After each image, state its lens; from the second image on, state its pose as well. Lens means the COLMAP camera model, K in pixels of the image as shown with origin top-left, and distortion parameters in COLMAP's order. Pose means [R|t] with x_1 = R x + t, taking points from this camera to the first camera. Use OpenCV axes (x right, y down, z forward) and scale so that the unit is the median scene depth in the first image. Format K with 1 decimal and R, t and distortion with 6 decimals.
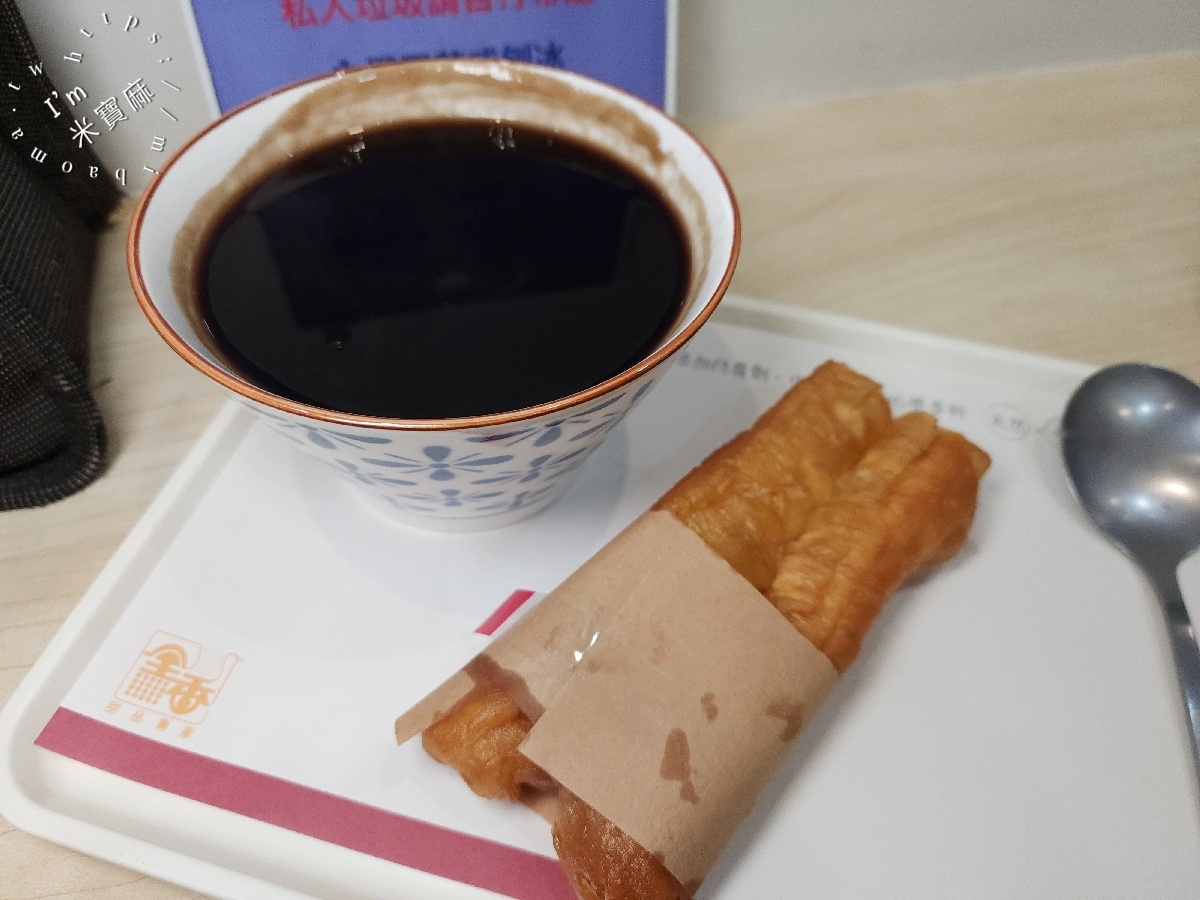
lens RADIAL K [[804.5, 0, 595.4], [0, 804.5, 444.7], [0, 0, 1]] dist [0.023615, -0.013687]
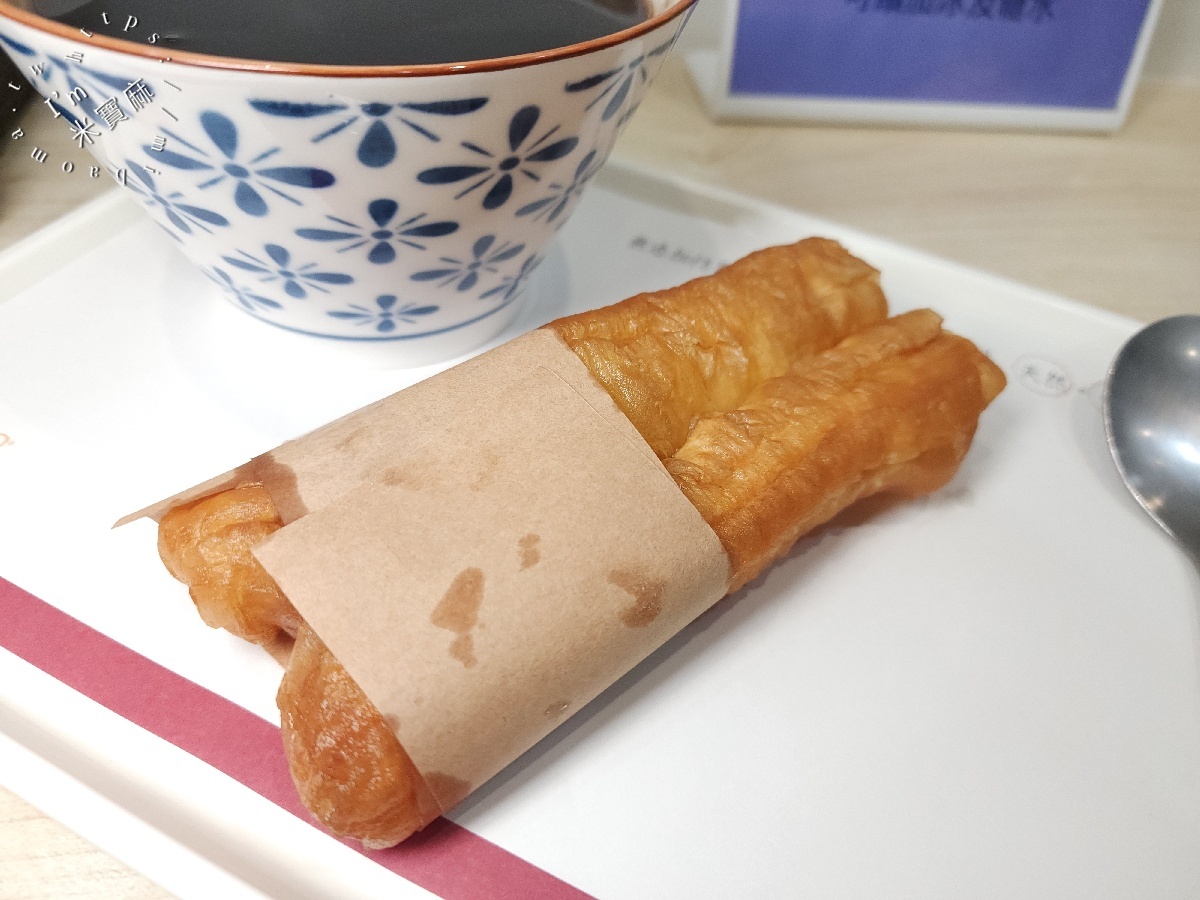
lens RADIAL K [[804.5, 0, 596.5], [0, 804.5, 453.6], [0, 0, 1]] dist [0.023615, -0.013687]
pose [[0.981815, 0.169776, -0.084939, 0.207991], [-0.176039, 0.981701, -0.072616, 0.237415], [0.071056, 0.086248, 0.993737, 0.243509]]
